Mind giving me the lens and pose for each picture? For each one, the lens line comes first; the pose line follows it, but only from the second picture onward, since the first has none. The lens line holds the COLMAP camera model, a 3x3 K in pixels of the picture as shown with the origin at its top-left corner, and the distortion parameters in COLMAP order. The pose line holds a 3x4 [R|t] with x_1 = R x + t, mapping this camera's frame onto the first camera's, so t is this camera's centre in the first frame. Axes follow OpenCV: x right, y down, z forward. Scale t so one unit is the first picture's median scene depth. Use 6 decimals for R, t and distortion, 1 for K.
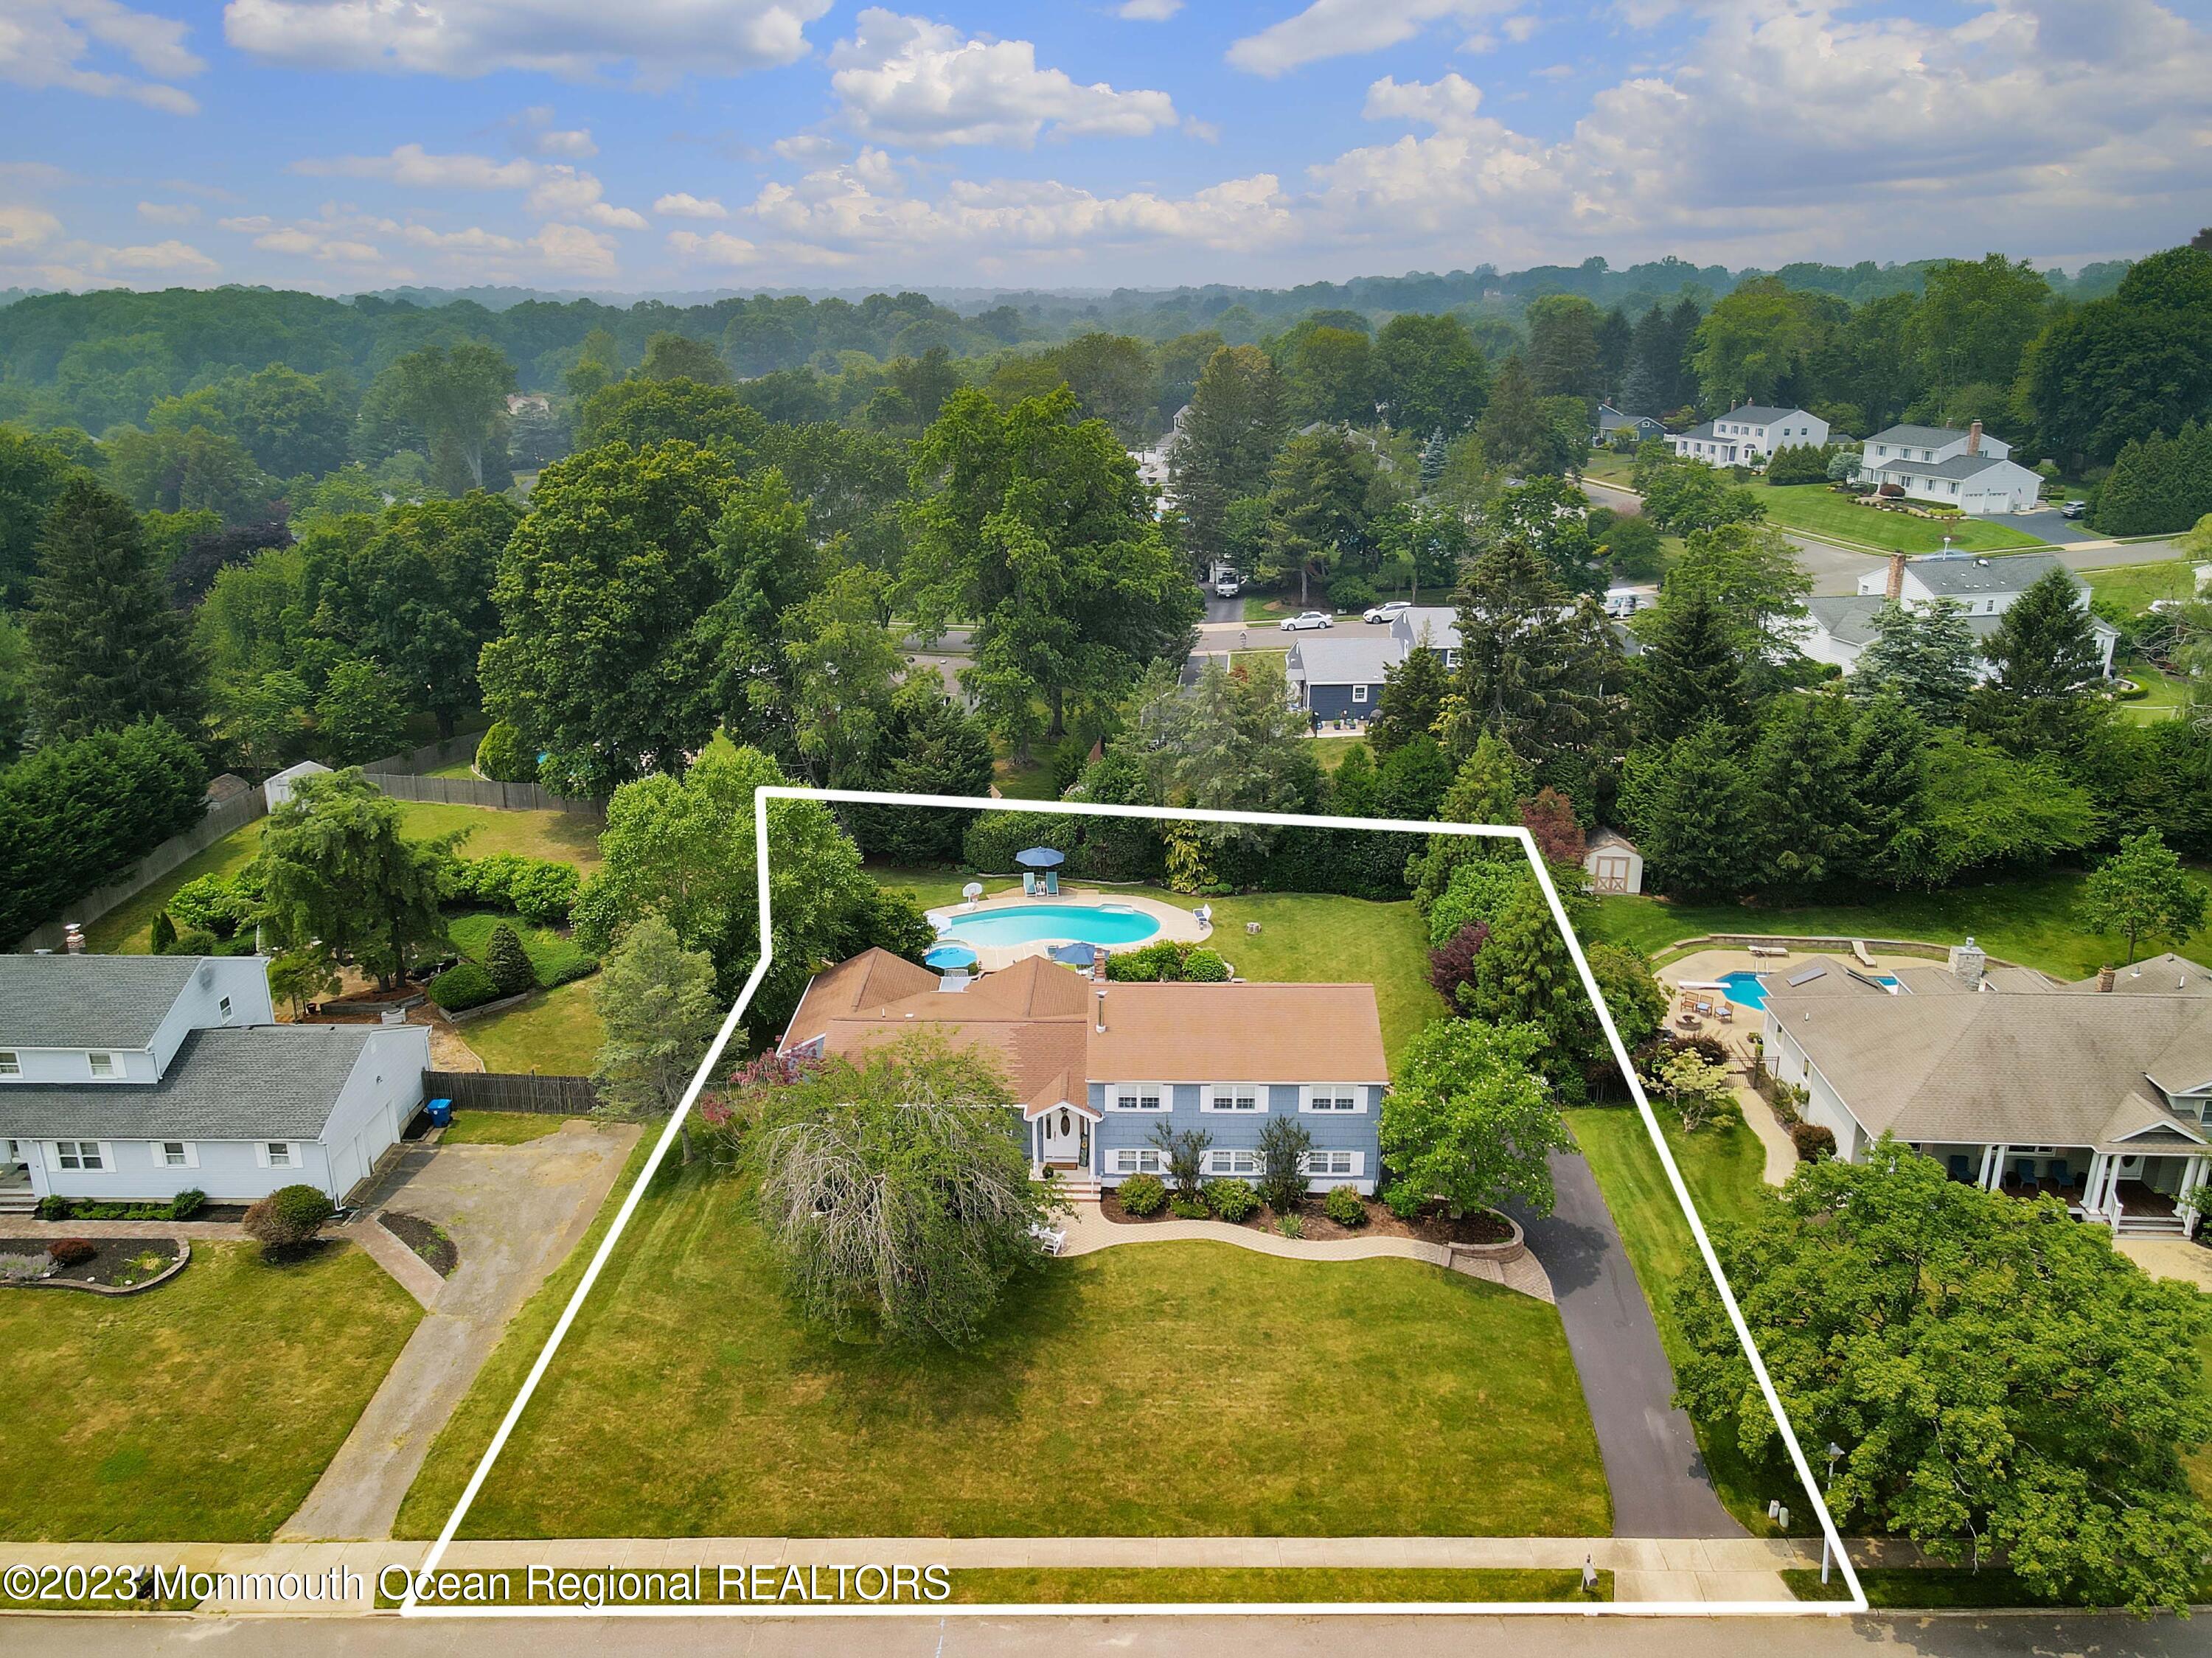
lens RADIAL K [[1589.8, 0, 1106.0], [0, 1589.8, 829.0], [0, 0, 1]] dist [0.003440, 0.027654]
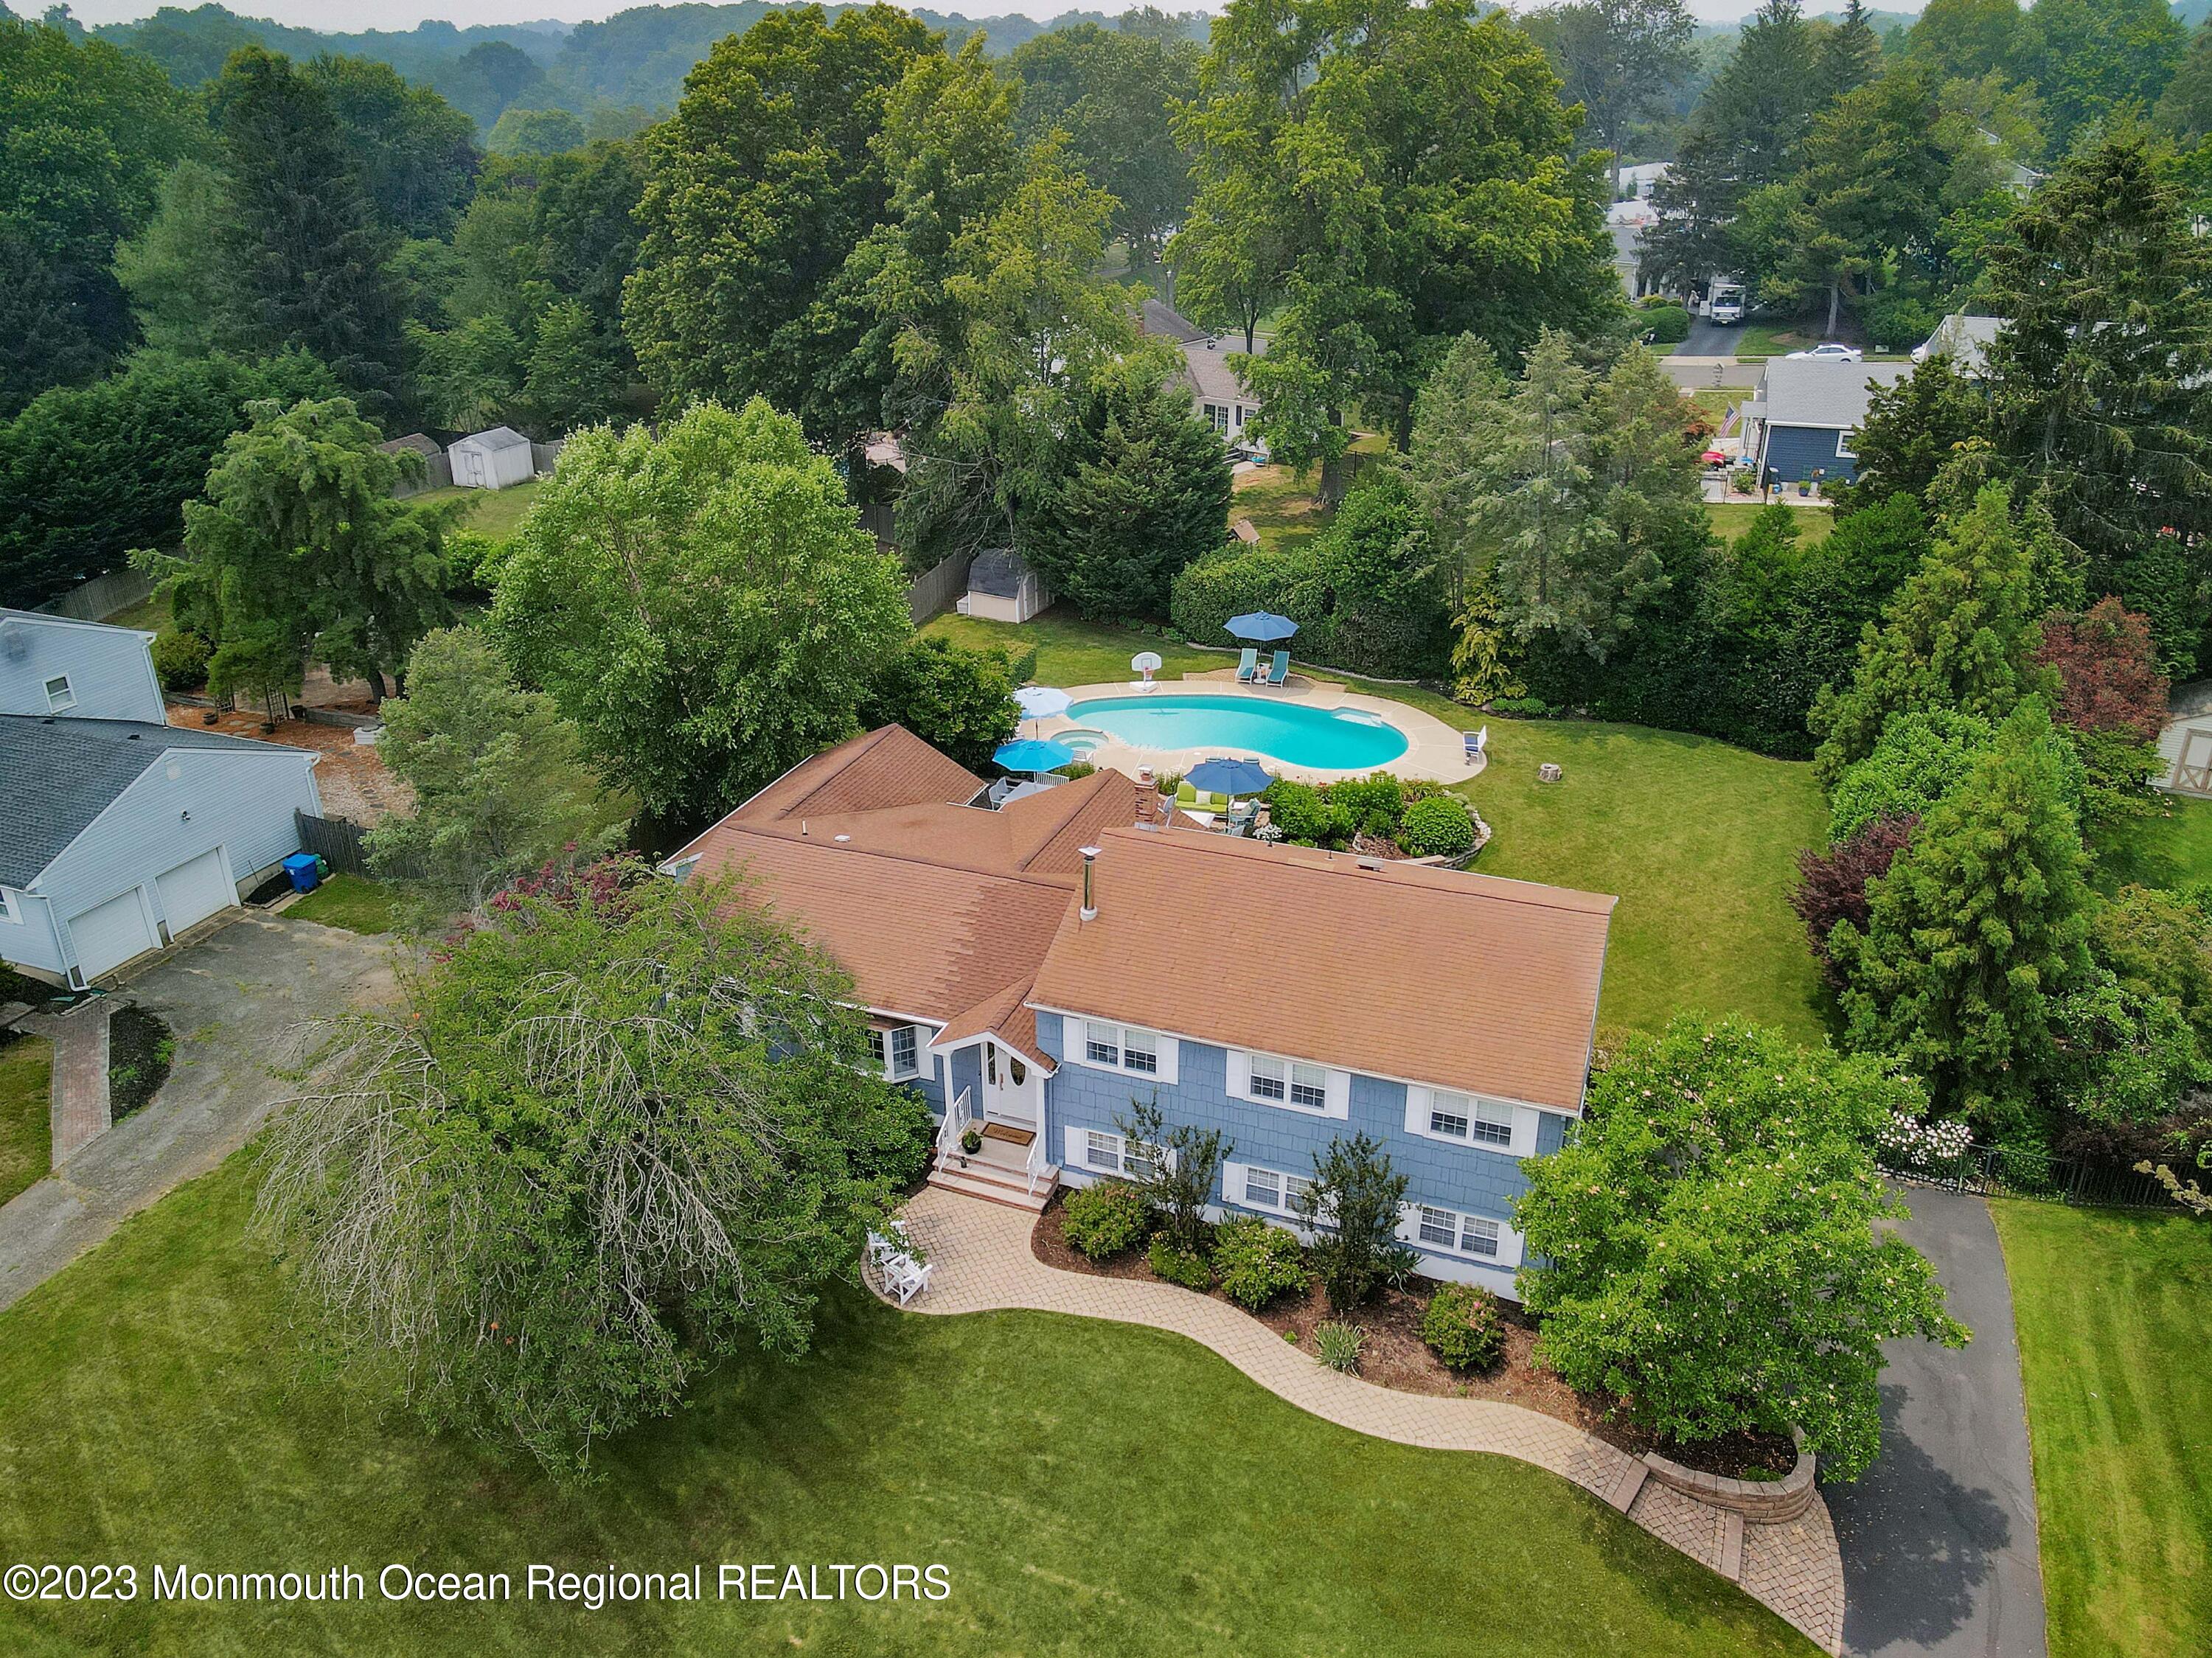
lens RADIAL K [[1636.0, 0, 1162.8], [0, 1636.0, 803.0], [0, 0, 1]] dist [0.030149, -0.026102]
pose [[0.952174, 0.139685, -0.271760, 0.155484], [-0.108330, 0.985942, 0.127214, 0.009850], [0.285710, -0.091690, 0.953920, 0.413622]]
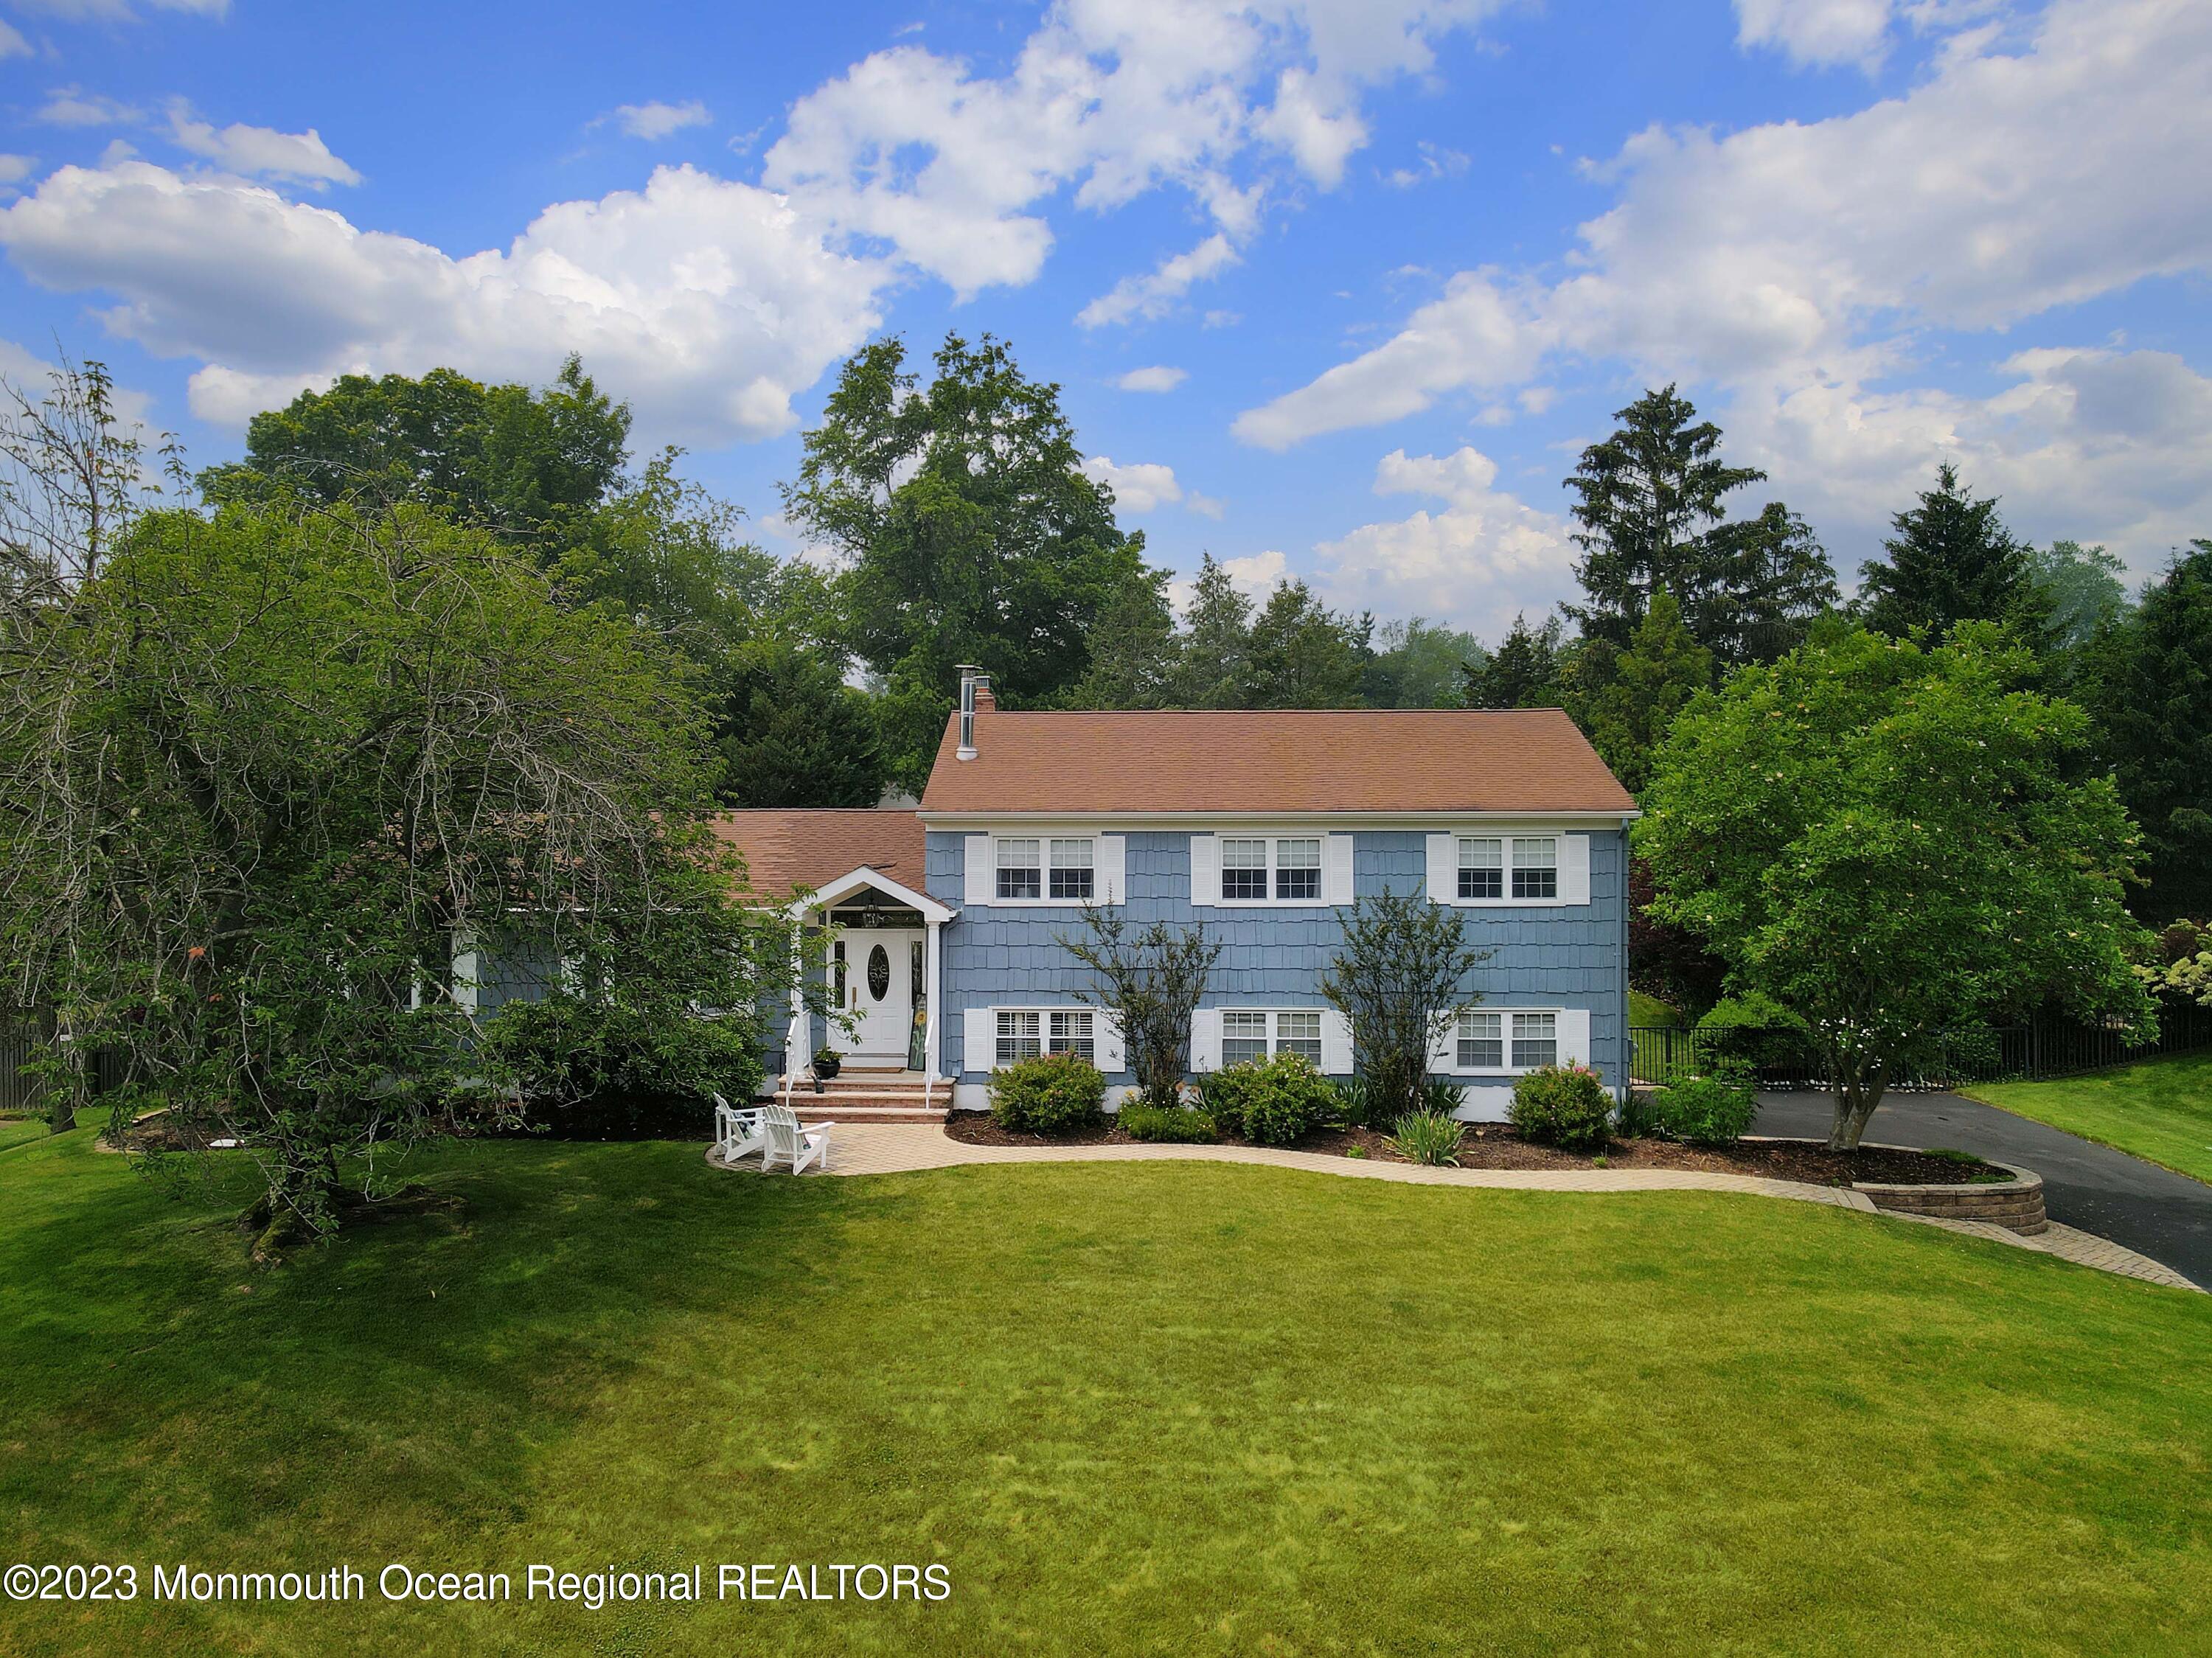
lens RADIAL K [[1589.8, 0, 1106.0], [0, 1589.8, 829.0], [0, 0, 1]] dist [0.003440, 0.027654]
pose [[0.999969, 0.007366, -0.002601, 0.033271], [-0.007809, 0.950968, -0.309190, 0.254385], [0.000196, 0.309201, 0.950997, 0.523550]]
